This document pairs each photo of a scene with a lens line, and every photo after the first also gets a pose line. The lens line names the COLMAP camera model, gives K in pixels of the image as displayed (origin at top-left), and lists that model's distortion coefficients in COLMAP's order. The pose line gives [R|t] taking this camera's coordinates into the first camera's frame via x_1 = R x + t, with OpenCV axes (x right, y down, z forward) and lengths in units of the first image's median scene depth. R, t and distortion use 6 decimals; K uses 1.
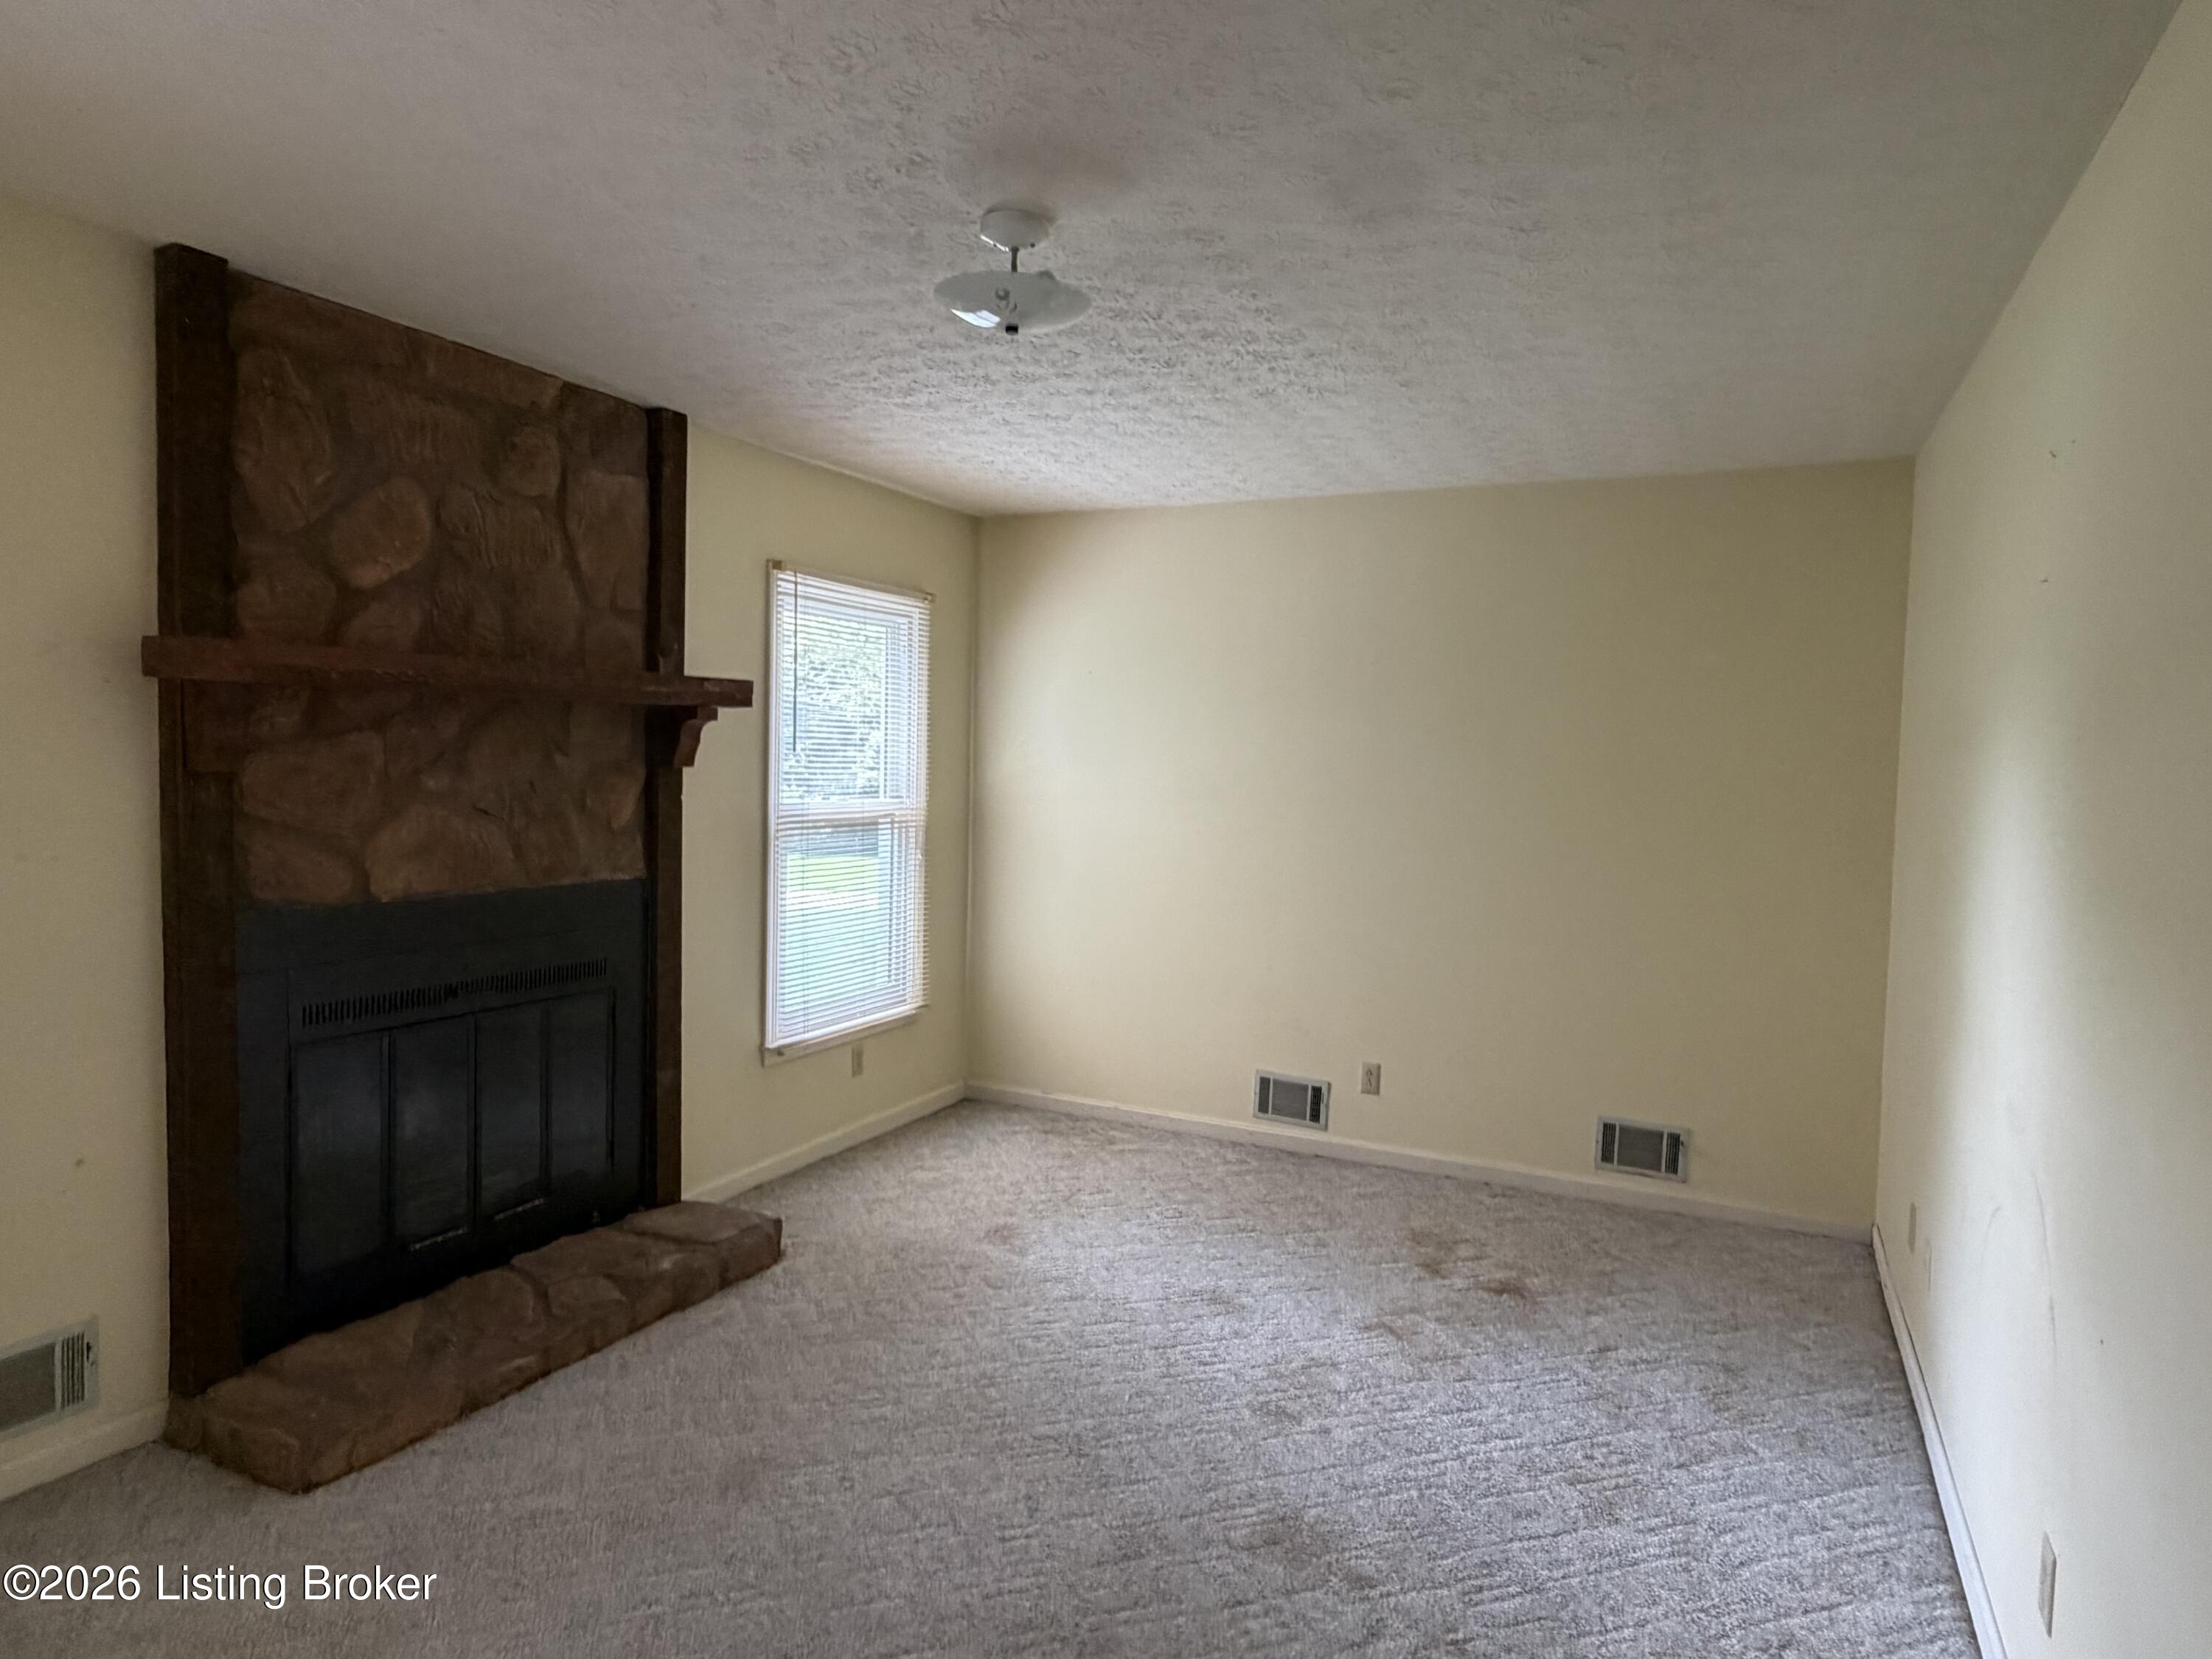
lens RADIAL K [[1305.3, 0, 1098.7], [0, 1305.3, 829.2], [0, 0, 1]] dist [0.000599, -0.000028]
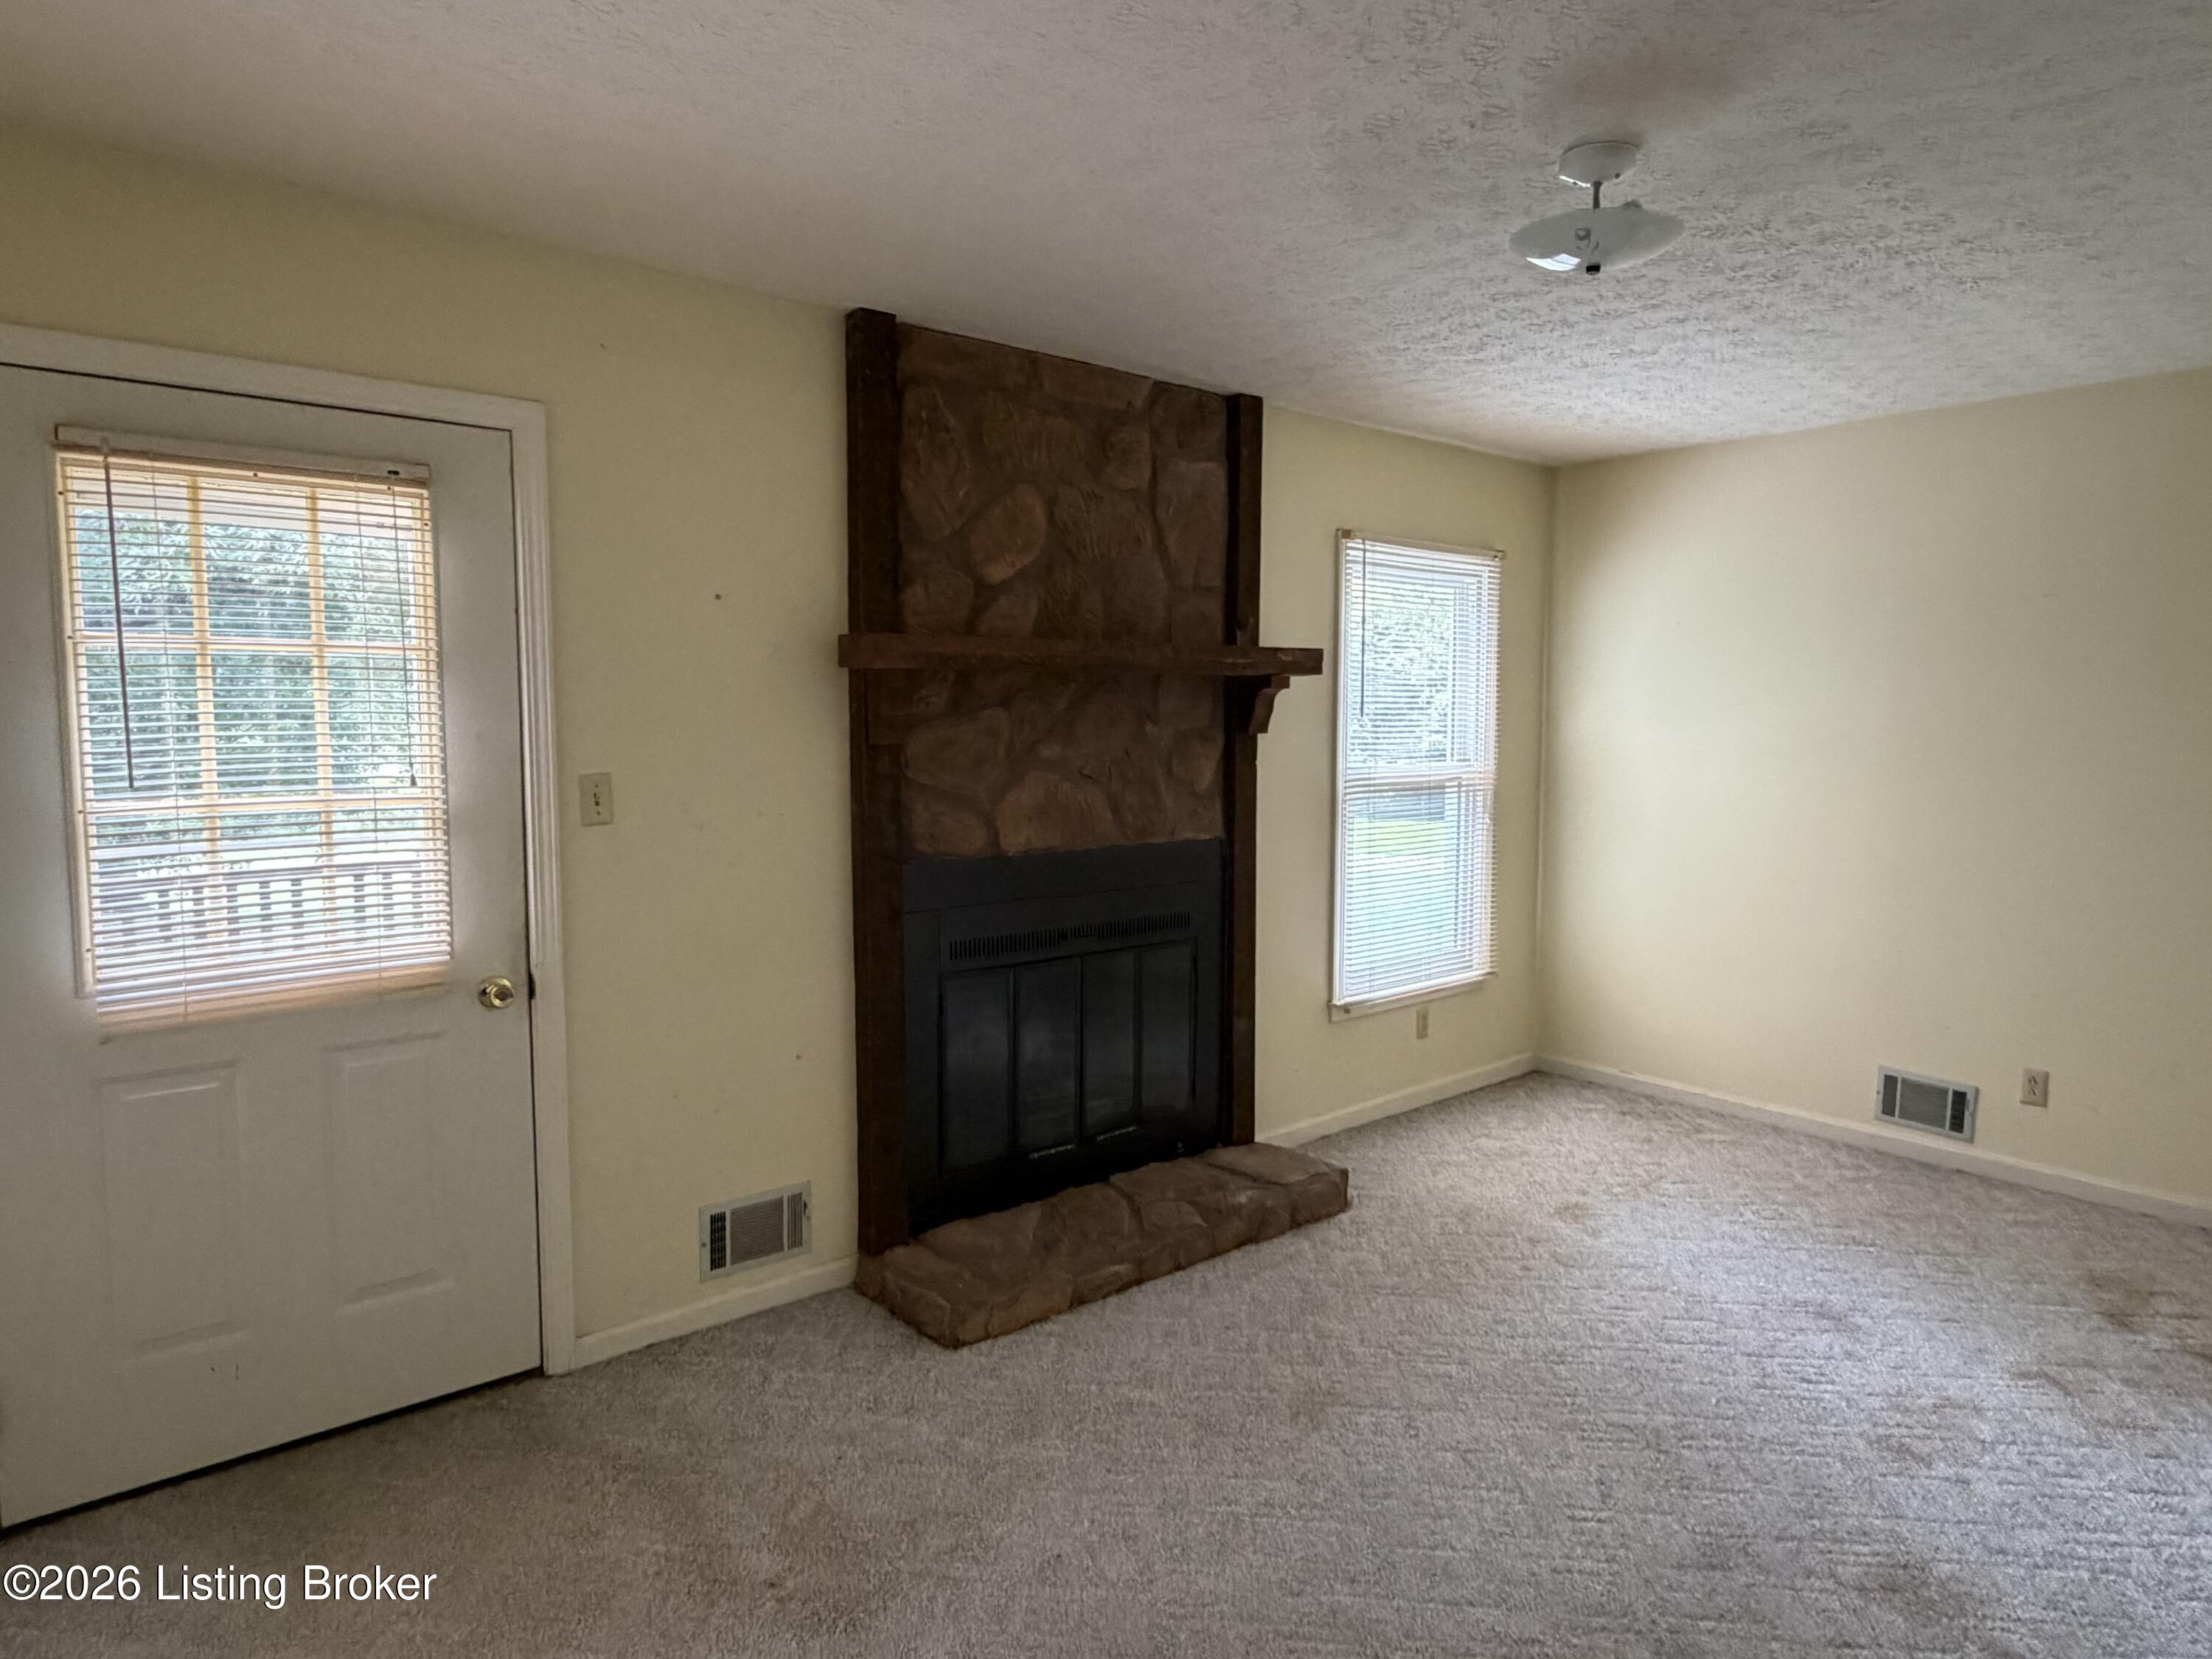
lens RADIAL K [[1311.9, 0, 1112.1], [0, 1311.9, 822.6], [0, 0, 1]] dist [-0.000183, -0.000256]
pose [[0.915839, 0.009316, -0.401439, 0.000171], [-0.000561, 0.999760, 0.021920, 0.001215], [0.401546, -0.019850, 0.915624, -0.023110]]
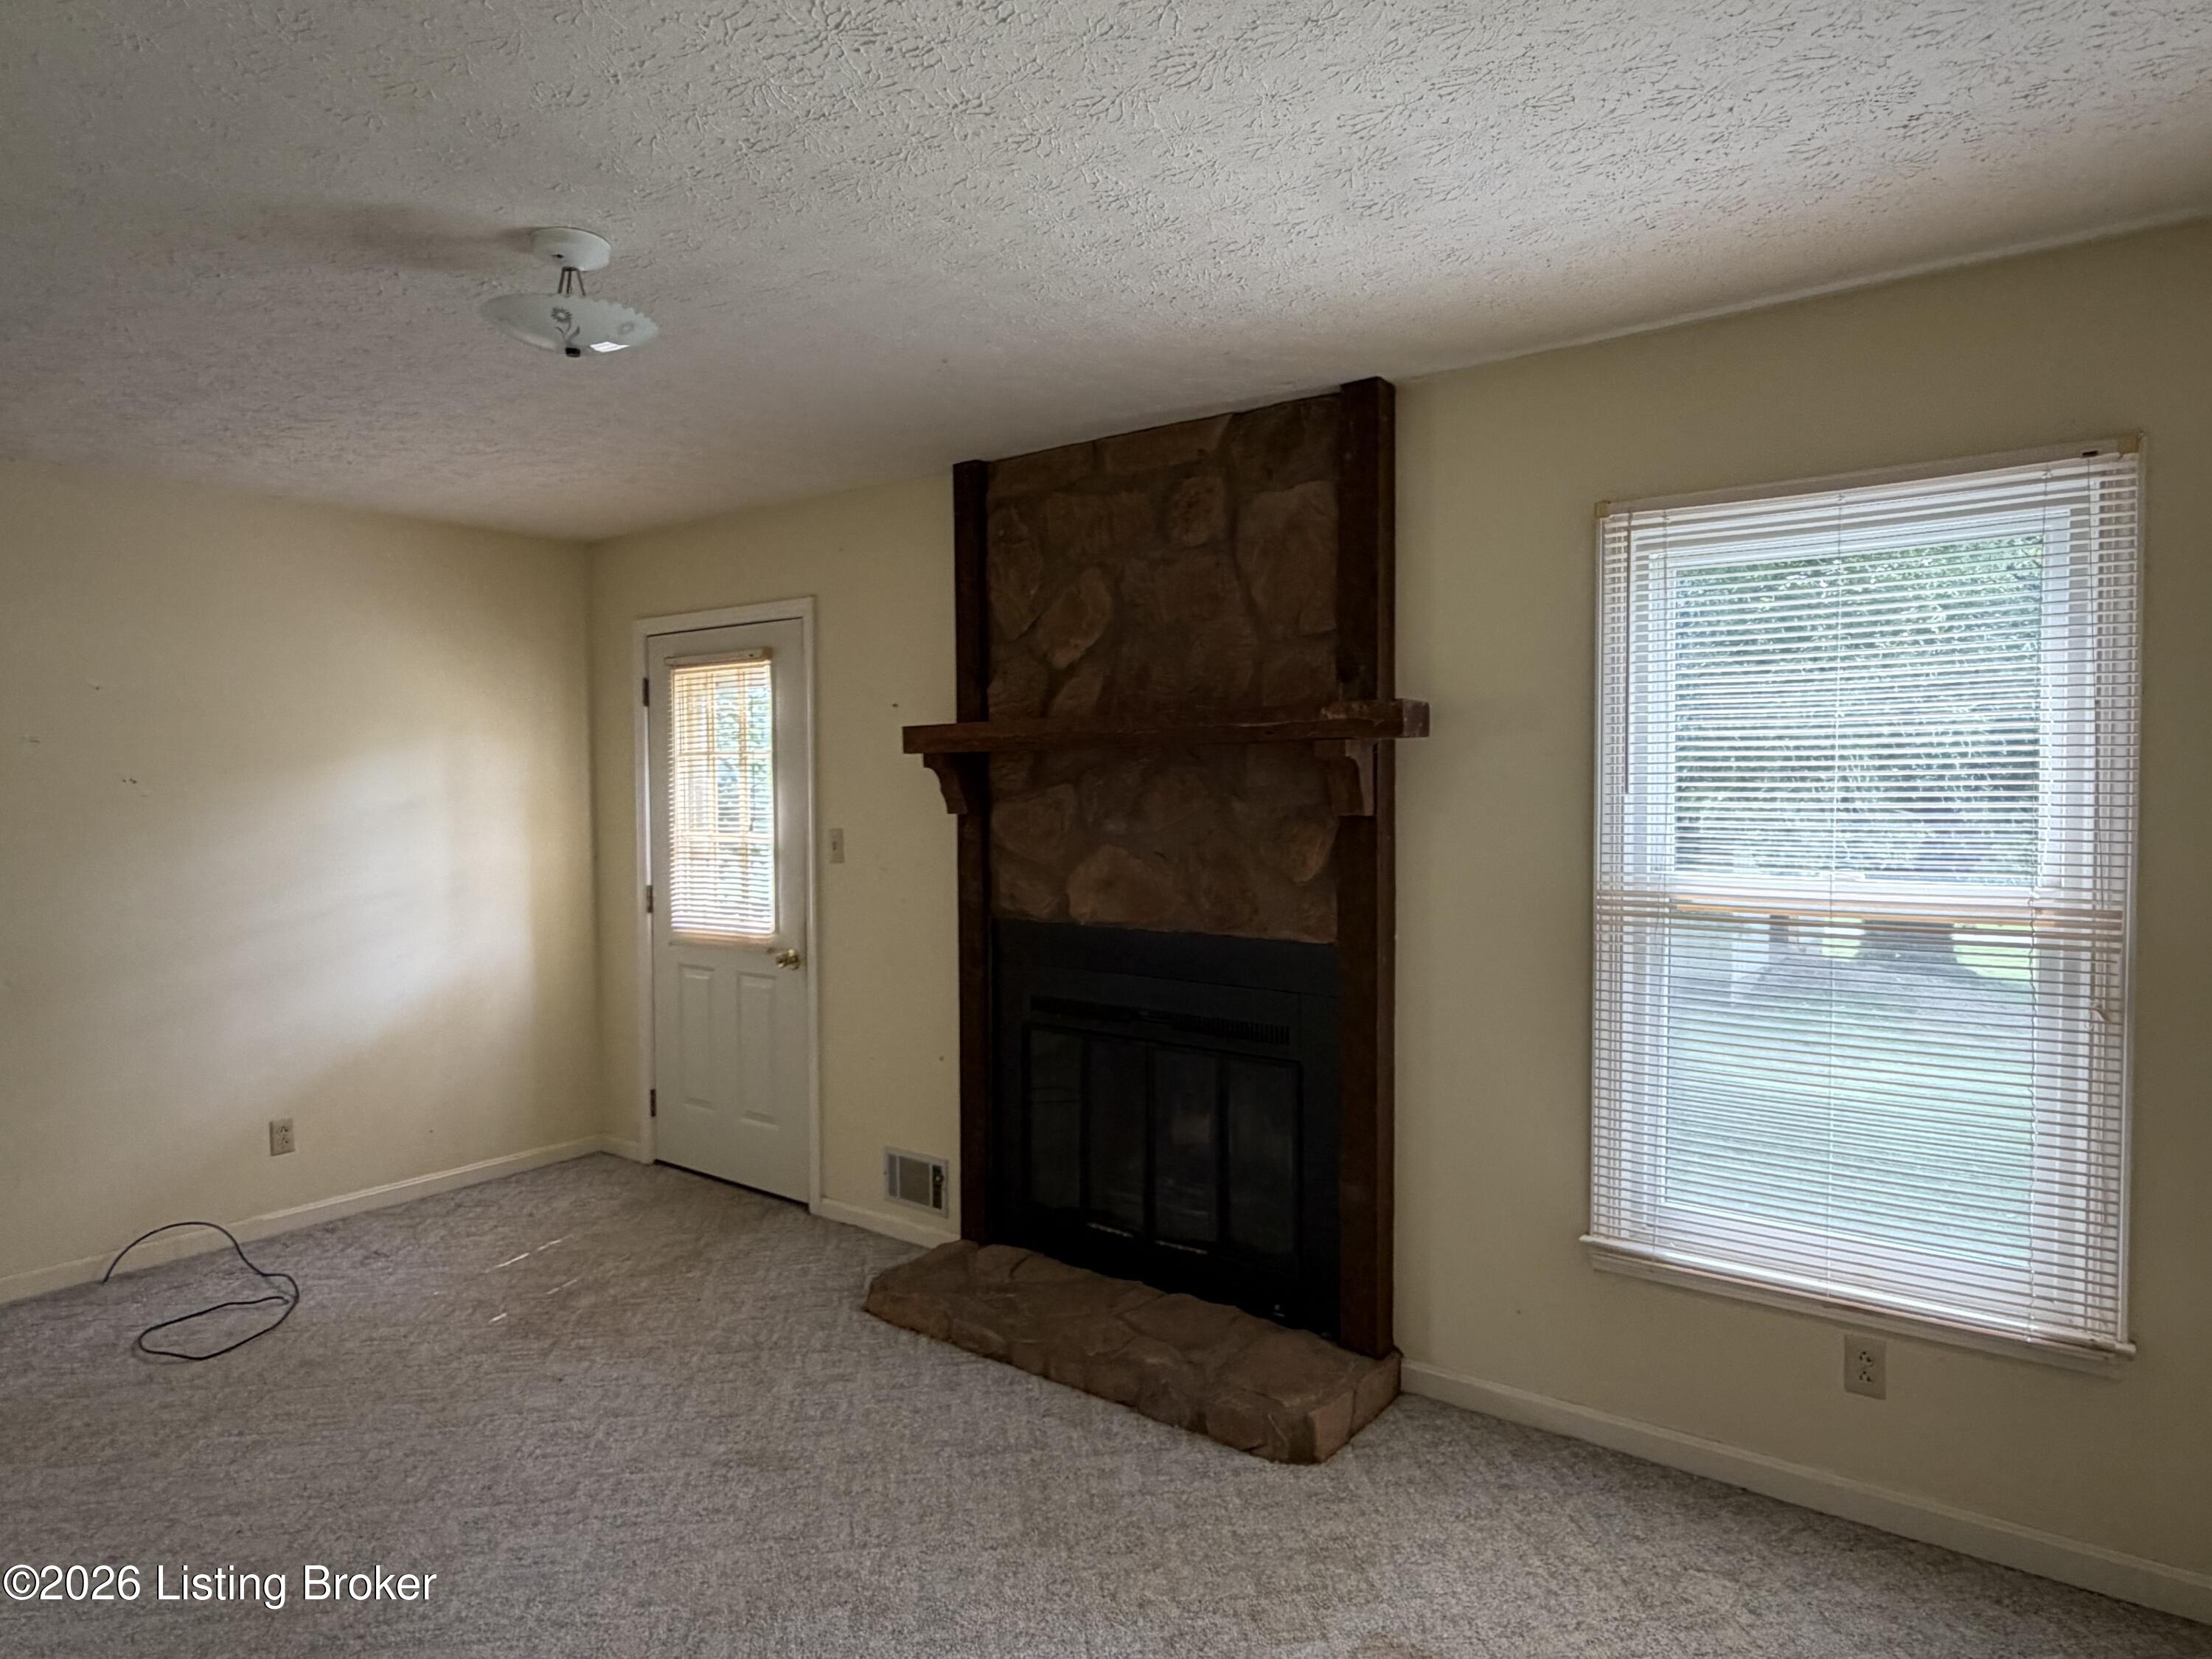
lens RADIAL K [[1329.8, 0, 1104.6], [0, 1329.8, 823.7], [0, 0, 1]] dist [0.002916, 0.000114]
pose [[-0.195004, 0.011831, -0.980731, 0.597174], [-0.052044, 0.998394, 0.022392, -0.060332], [0.979421, 0.055408, -0.194075, 1.154193]]
